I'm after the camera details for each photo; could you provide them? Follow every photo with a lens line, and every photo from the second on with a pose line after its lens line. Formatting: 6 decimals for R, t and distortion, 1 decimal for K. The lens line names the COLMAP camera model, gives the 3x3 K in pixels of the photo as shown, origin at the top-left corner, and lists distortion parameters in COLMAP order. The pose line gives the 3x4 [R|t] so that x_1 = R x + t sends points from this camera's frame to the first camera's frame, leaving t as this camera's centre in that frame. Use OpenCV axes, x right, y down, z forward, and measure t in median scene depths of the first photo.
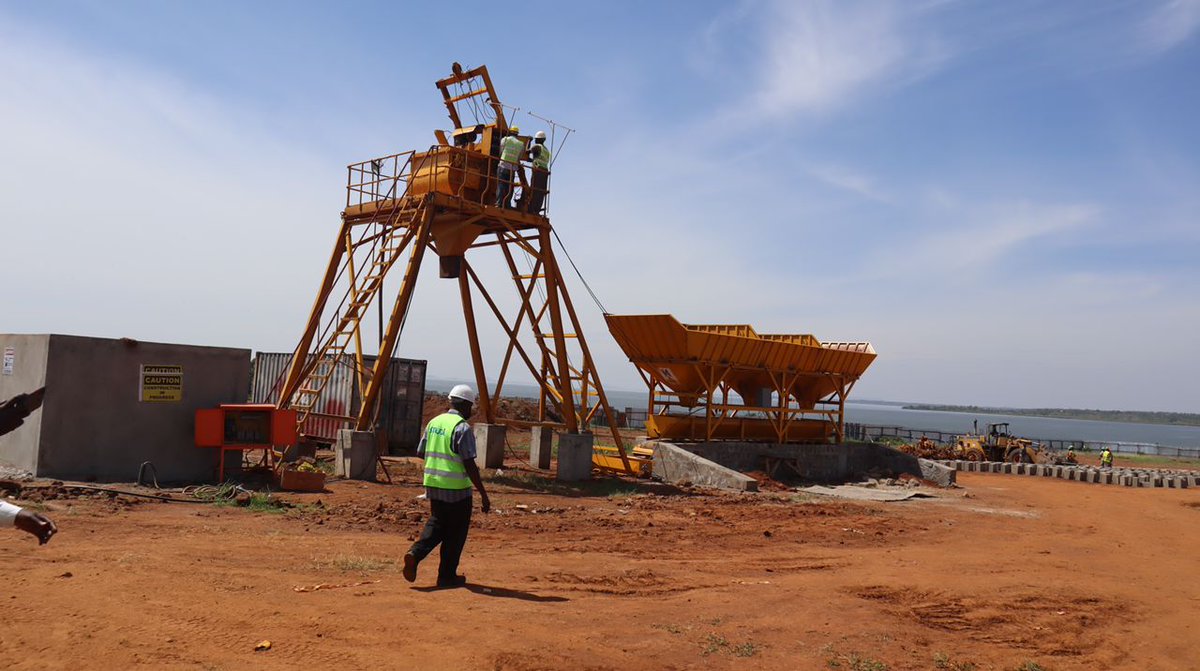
lens RADIAL K [[938.3, 0, 599.7], [0, 938.3, 351.0], [0, 0, 1]] dist [-0.102955, 0.094139]
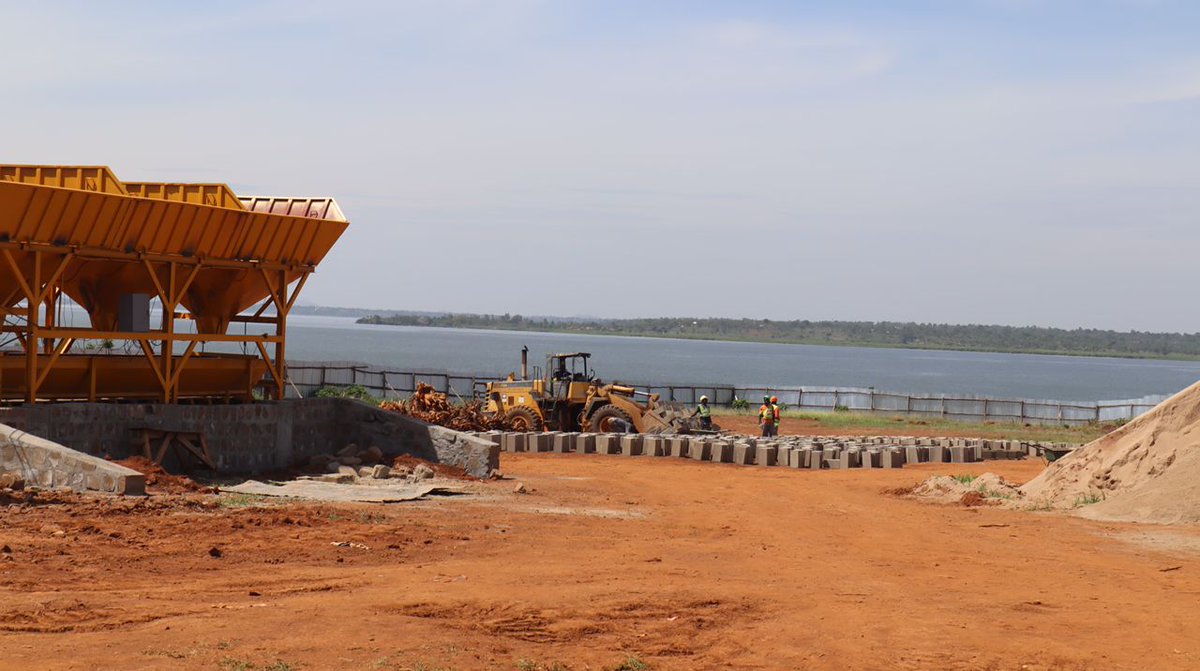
lens RADIAL K [[938.3, 0, 599.7], [0, 938.3, 351.0], [0, 0, 1]] dist [-0.102955, 0.094139]
pose [[0.920573, -0.019549, 0.390081, 0.219539], [-0.004910, 0.998088, 0.061606, 0.040272], [-0.390540, -0.058628, 0.918717, 0.467821]]
